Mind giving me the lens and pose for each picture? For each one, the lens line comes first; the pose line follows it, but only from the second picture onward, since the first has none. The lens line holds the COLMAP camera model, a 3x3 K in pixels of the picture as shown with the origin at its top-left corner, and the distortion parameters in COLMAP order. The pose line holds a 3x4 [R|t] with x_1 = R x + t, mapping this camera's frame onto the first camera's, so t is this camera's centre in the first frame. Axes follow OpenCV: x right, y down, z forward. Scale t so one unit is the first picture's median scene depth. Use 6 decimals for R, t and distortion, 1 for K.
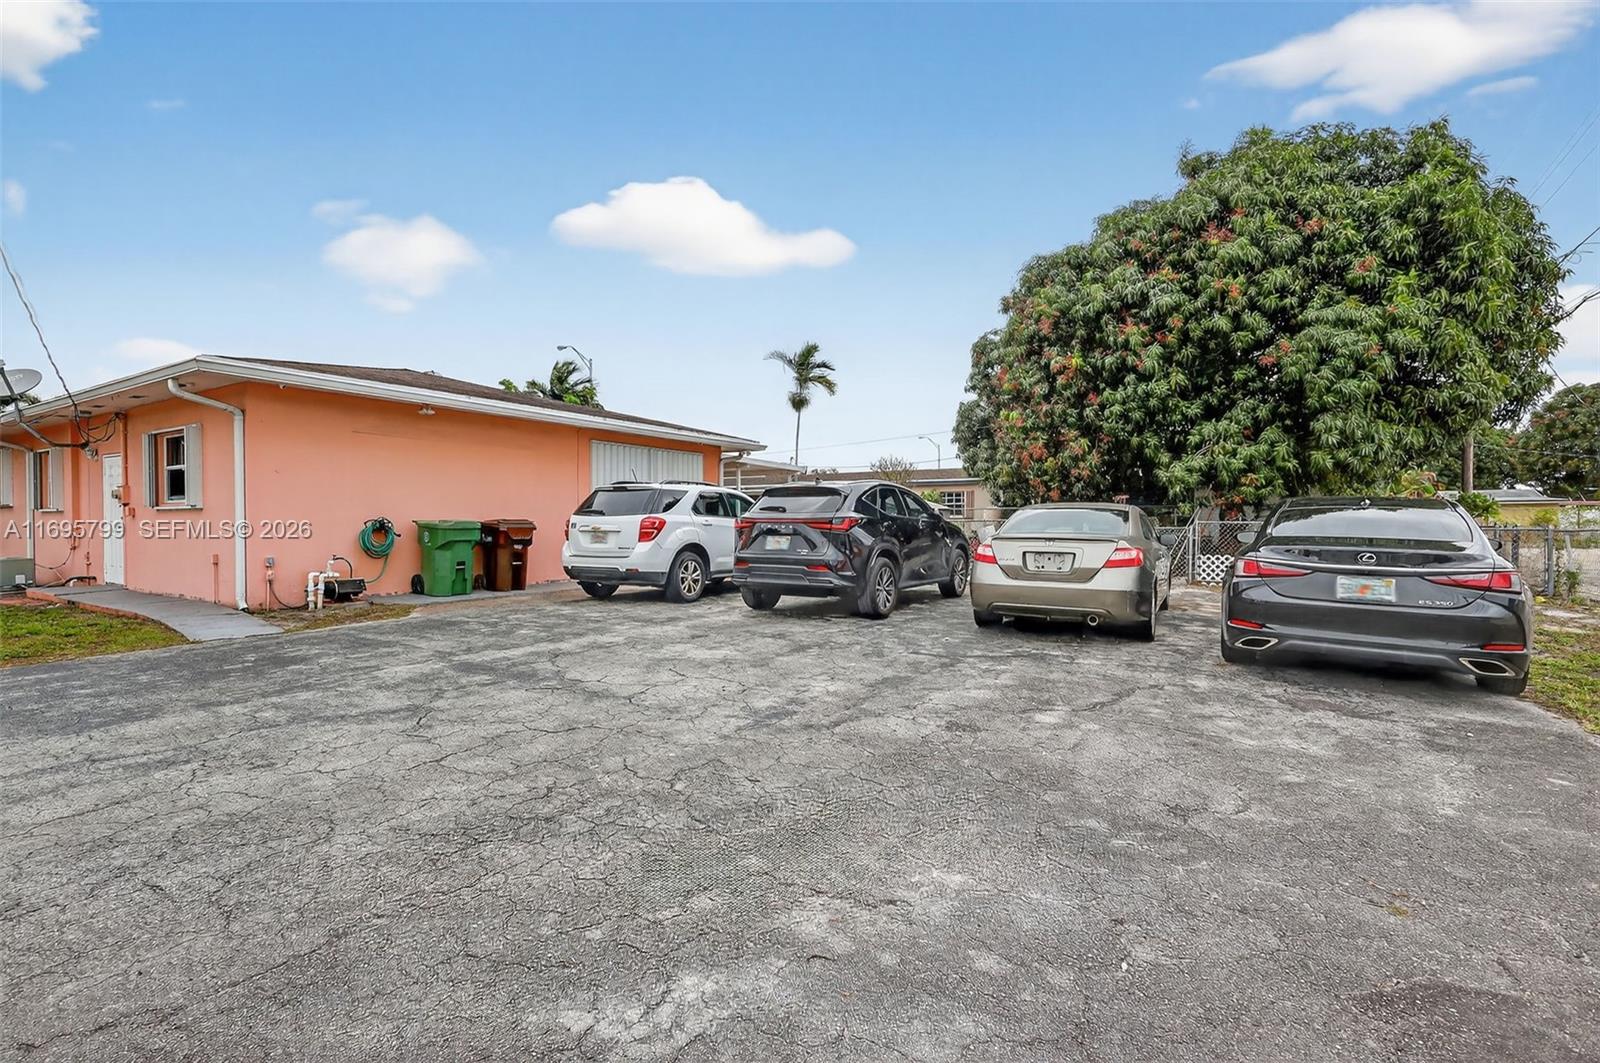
lens RADIAL K [[741.8, 0, 801.5], [0, 741.8, 529.3], [0, 0, 1]] dist [-0.001900, 0.001901]
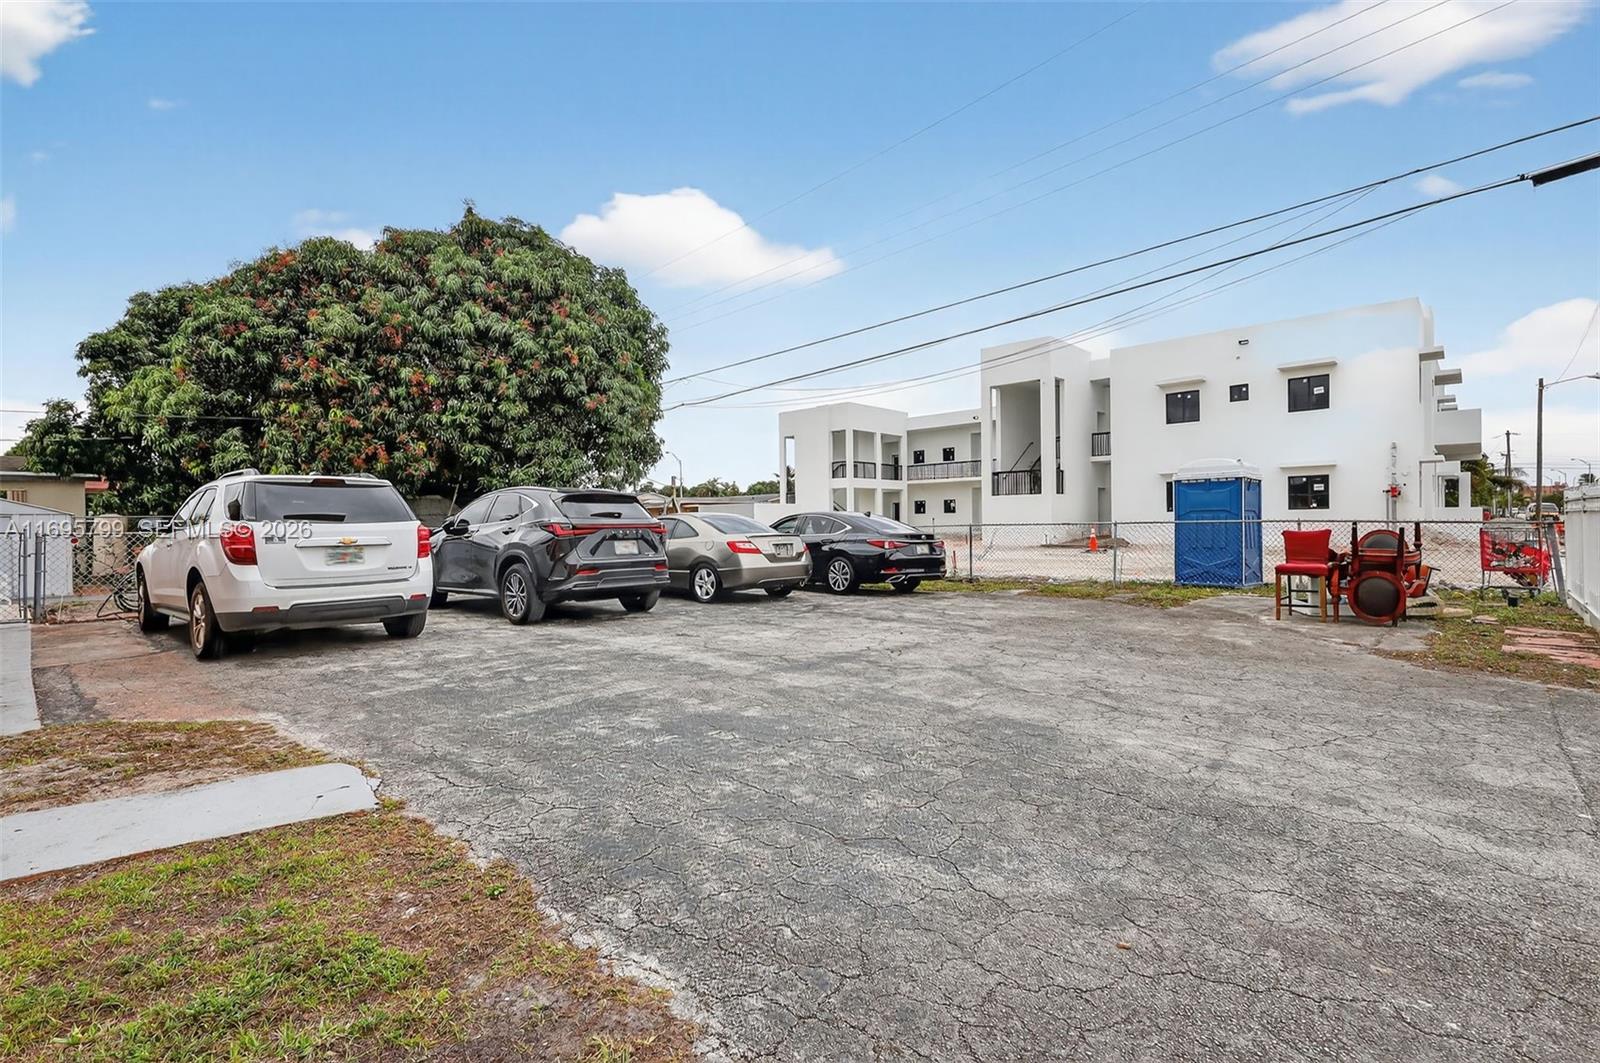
lens RADIAL K [[741.8, 0, 796.0], [0, 741.8, 521.0], [0, 0, 1]] dist [-0.001900, 0.001901]
pose [[0.183466, -0.002029, 0.983024, -0.935958], [0.020407, 0.999790, -0.001745, -0.011260], [-0.982814, 0.020381, 0.183469, 0.518643]]
